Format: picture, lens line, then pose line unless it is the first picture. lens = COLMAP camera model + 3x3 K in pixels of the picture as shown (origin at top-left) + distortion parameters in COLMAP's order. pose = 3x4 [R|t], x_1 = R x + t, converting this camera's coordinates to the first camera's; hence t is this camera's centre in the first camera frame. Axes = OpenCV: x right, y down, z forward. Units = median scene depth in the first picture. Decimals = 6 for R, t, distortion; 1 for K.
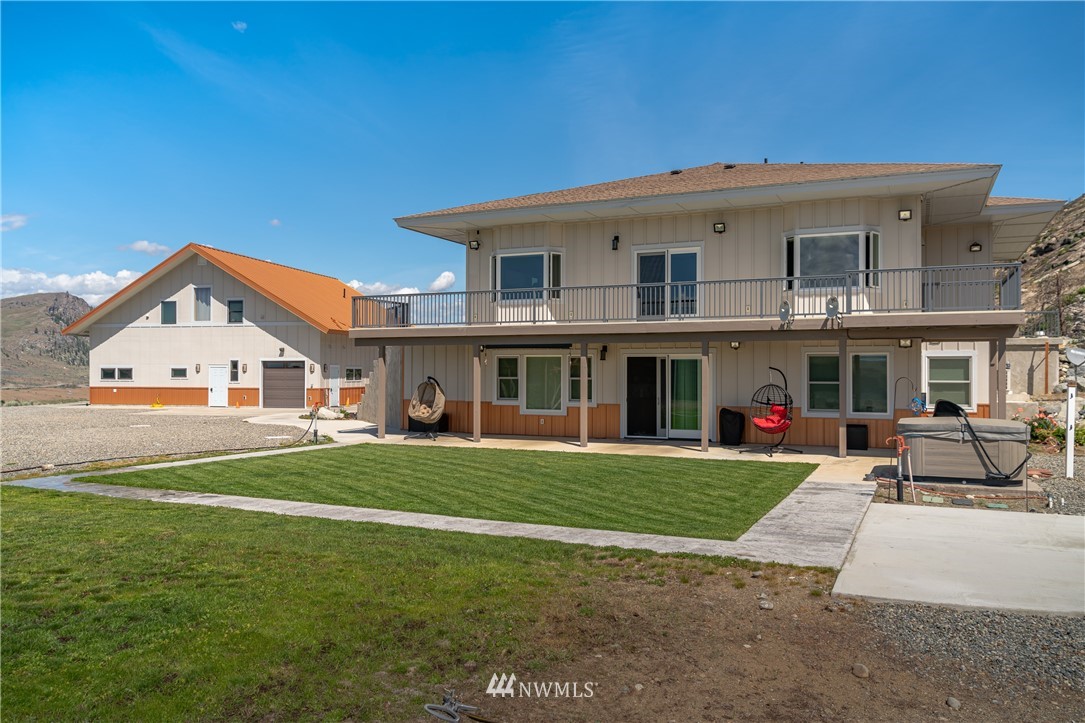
lens RADIAL K [[845.9, 0, 548.6], [0, 845.9, 345.4], [0, 0, 1]] dist [-0.005458, -0.004395]
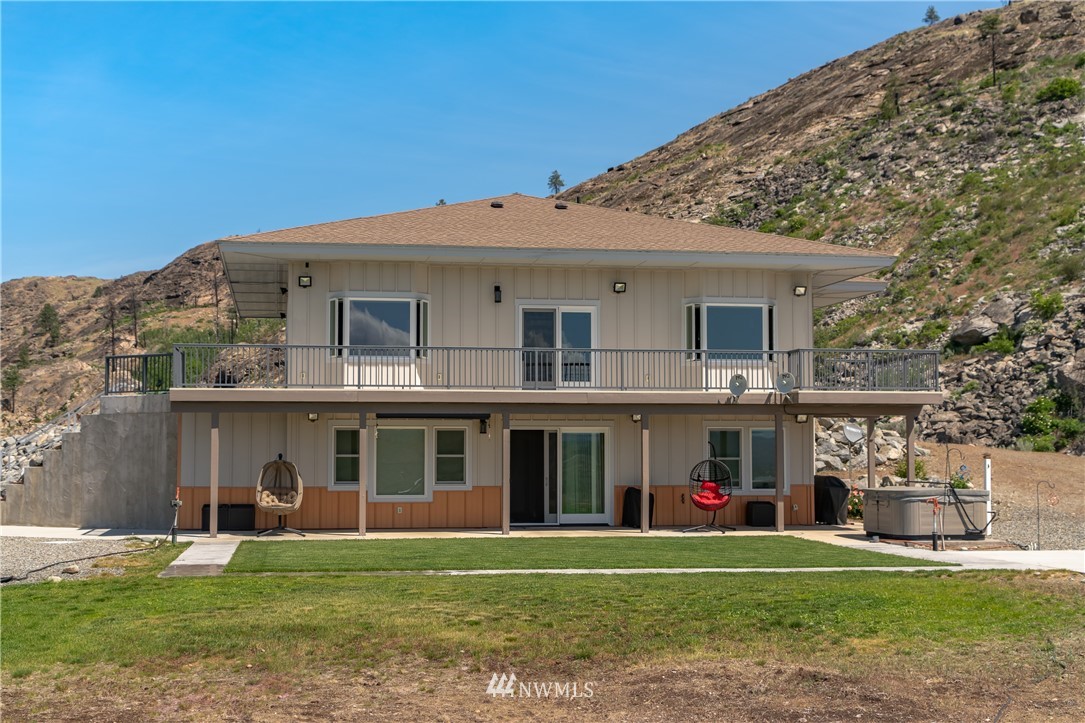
lens RADIAL K [[1475.7, 0, 542.3], [0, 1475.7, 367.7], [0, 0, 1]] dist [-0.008447, 0.000000]
pose [[0.820914, 0.033688, 0.570058, -0.394466], [-0.014745, 0.999176, -0.037813, 0.003575], [-0.570862, 0.022635, 0.820734, -0.125428]]
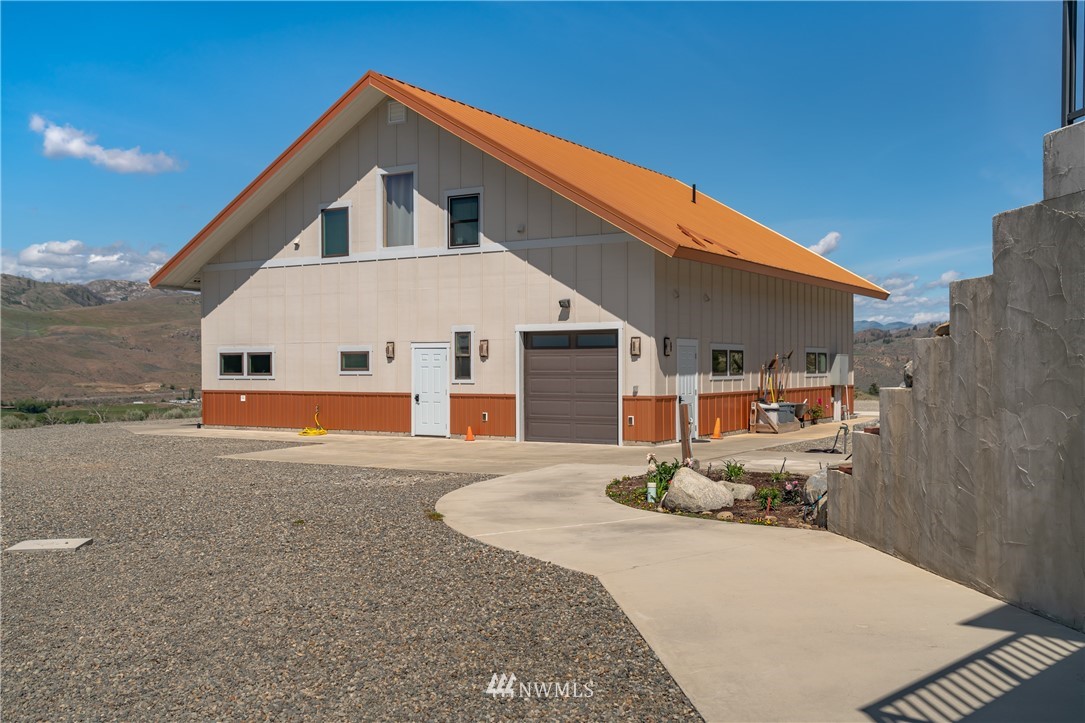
lens RADIAL K [[1063.0, 0, 543.5], [0, 1063.0, 364.3], [0, 0, 1]] dist [0.020487, 0.000000]
pose [[0.941581, -0.004912, -0.336750, -0.148730], [0.014606, 0.999548, 0.026262, 0.021110], [0.336469, -0.029646, 0.941228, 0.501514]]
